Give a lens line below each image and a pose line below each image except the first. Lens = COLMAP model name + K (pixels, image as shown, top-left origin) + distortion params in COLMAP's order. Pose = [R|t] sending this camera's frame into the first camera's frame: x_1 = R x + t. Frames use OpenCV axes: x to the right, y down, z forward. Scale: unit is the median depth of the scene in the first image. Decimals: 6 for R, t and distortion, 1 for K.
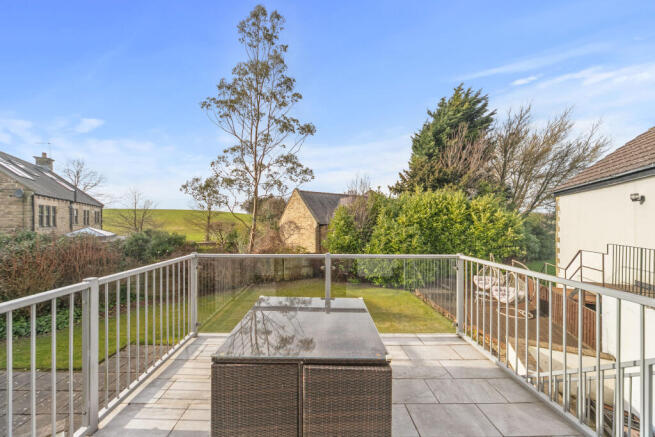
lens RADIAL K [[227.5, 0, 321.3], [0, 227.5, 225.2], [0, 0, 1]] dist [0.000277, 0.000059]
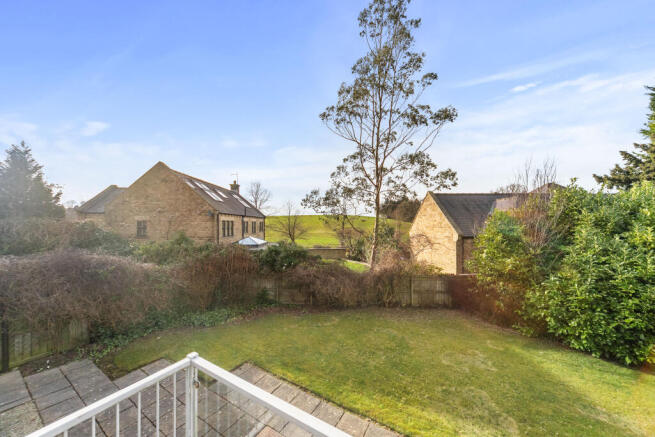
lens RADIAL K [[226.9, 0, 327.1], [0, 226.9, 226.4], [0, 0, 1]] dist [0.002107, 0.000038]
pose [[0.853236, -0.001520, -0.521523, 0.003197], [-0.001625, 0.999983, -0.005572, -0.041340], [0.521523, 0.005602, 0.853219, 0.146601]]
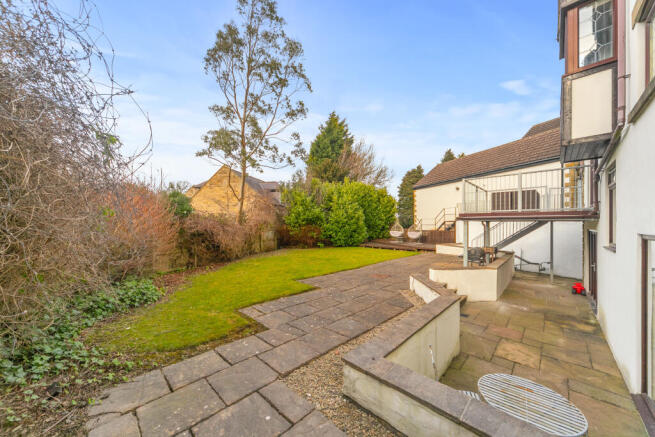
lens RADIAL K [[231.3, 0, 327.9], [0, 231.3, 221.2], [0, 0, 1]] dist [-0.000143, 0.000044]
pose [[0.706190, 0.001227, 0.708022, -0.694085], [0.009674, 0.999888, -0.011382, 0.120289], [-0.707957, 0.014888, 0.706099, 0.058751]]
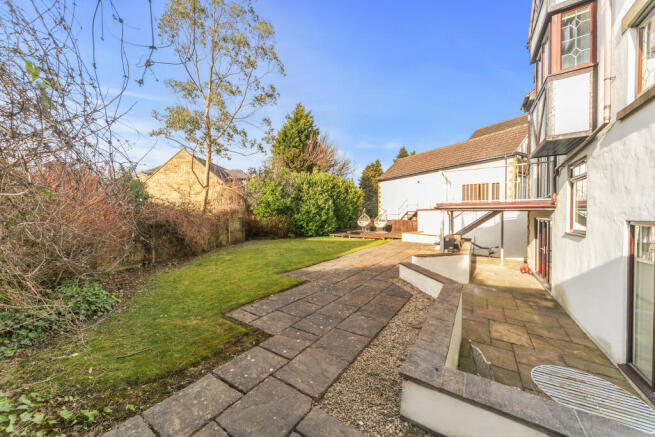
lens RADIAL K [[223.5, 0, 330.5], [0, 223.5, 215.2], [0, 0, 1]] dist [0.001280, -0.000180]
pose [[0.564416, -0.010556, 0.825423, -0.700449], [0.010849, 0.999927, 0.005369, 0.122051], [-0.825419, 0.005925, 0.564489, 0.123218]]
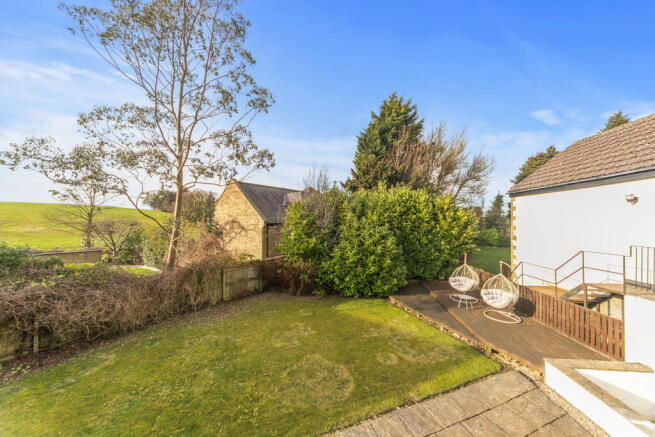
lens RADIAL K [[223.4, 0, 327.7], [0, 223.4, 220.5], [0, 0, 1]] dist [0.003074, 0.000105]
pose [[0.938506, -0.003299, 0.345248, -0.098874], [0.006428, 0.999948, -0.007919, -0.009103], [-0.345204, 0.009652, 0.938478, 0.218154]]
